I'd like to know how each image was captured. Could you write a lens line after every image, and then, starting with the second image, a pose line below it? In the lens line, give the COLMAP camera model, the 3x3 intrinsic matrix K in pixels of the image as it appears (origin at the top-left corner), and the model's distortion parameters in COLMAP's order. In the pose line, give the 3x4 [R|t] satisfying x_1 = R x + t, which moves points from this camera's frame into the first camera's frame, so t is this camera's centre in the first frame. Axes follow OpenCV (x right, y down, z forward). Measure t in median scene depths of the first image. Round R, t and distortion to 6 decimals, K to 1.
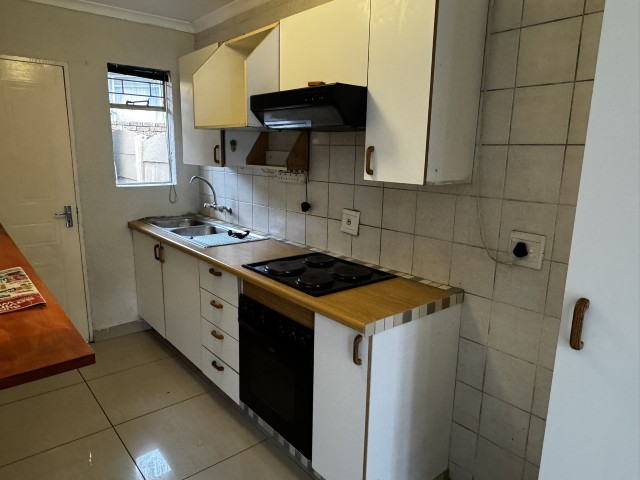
lens RADIAL K [[430.8, 0, 320.0], [0, 430.8, 240.0], [0, 0, 1]] dist [-0.003462, -0.000585]
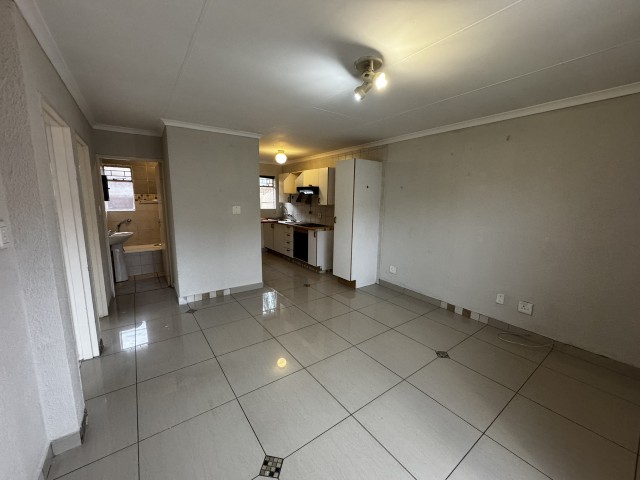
lens RADIAL K [[255.4, 0, 320.0], [0, 255.4, 240.0], [0, 0, 1]] dist [0.000243, 0.000000]
pose [[0.996979, 0.008268, -0.077224, 0.255916], [-0.011097, 0.999280, -0.036280, 0.276549], [0.076869, 0.037027, 0.996353, -1.422297]]
